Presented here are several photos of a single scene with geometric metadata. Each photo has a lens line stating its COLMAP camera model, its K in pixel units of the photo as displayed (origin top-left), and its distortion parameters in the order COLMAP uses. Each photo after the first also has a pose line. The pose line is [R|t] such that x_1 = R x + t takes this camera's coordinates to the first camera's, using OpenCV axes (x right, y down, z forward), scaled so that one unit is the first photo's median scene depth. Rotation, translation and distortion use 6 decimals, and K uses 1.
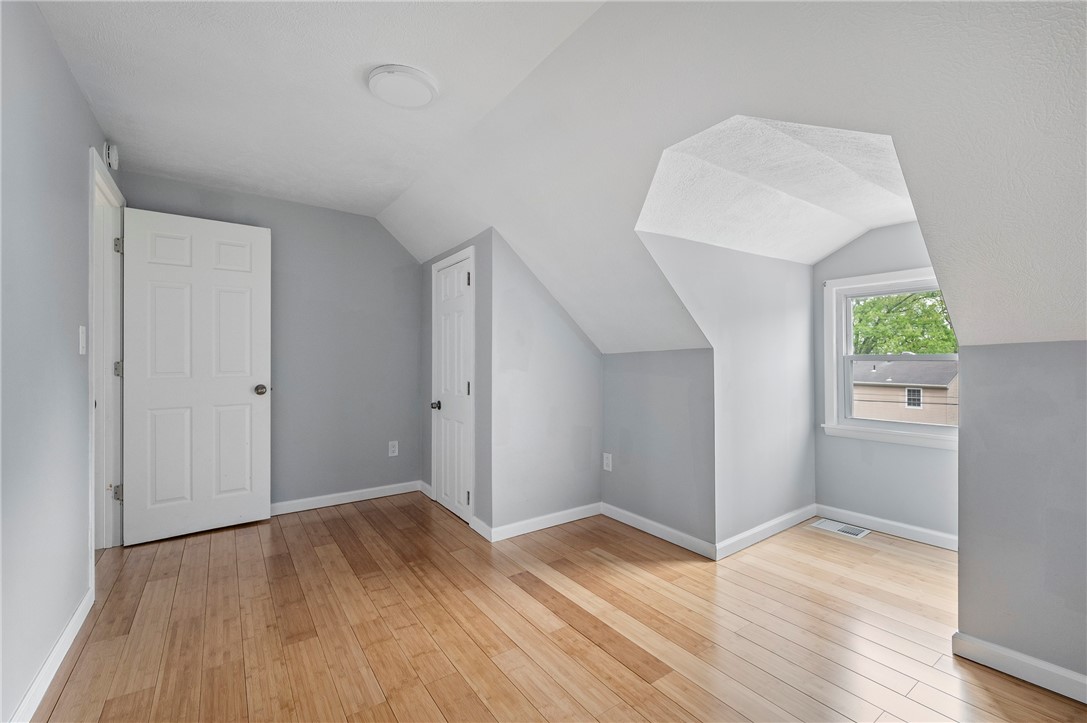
lens RADIAL K [[477.8, 0, 546.0], [0, 477.8, 359.4], [0, 0, 1]] dist [-0.000226, -0.001729]
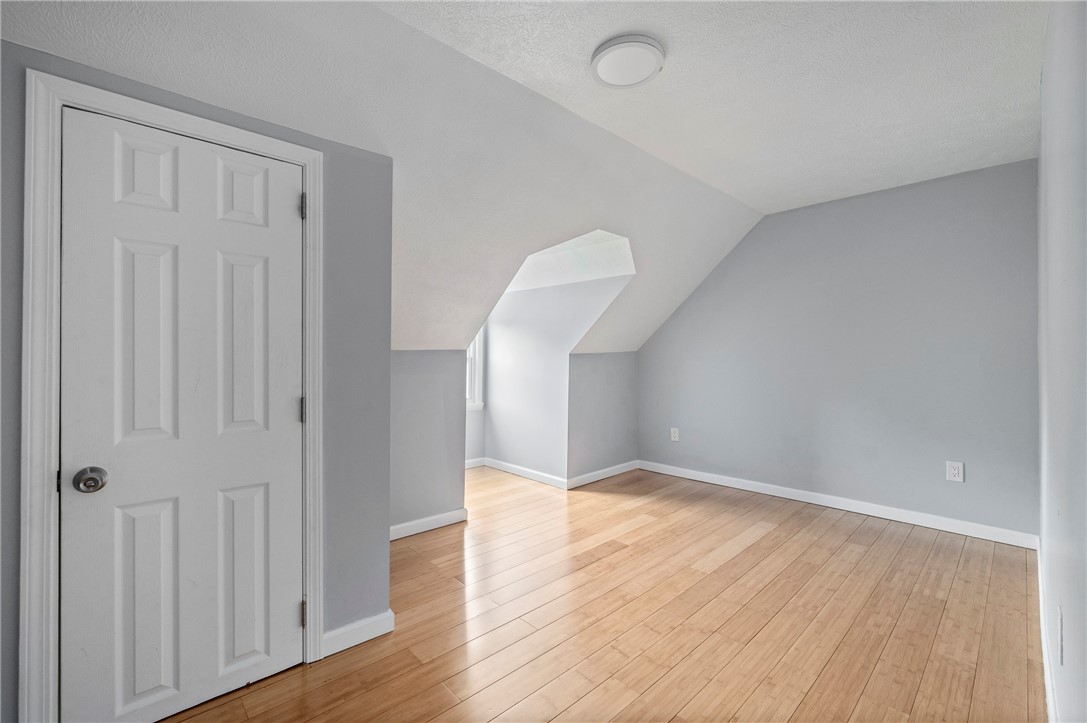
lens RADIAL K [[477.8, 0, 545.8], [0, 477.8, 359.9], [0, 0, 1]] dist [-0.000226, -0.001729]
pose [[-0.180415, 0.004832, 0.983579, -1.309822], [0.002464, 0.999987, -0.004461, 0.013516], [-0.983587, 0.001618, -0.180425, 1.468882]]
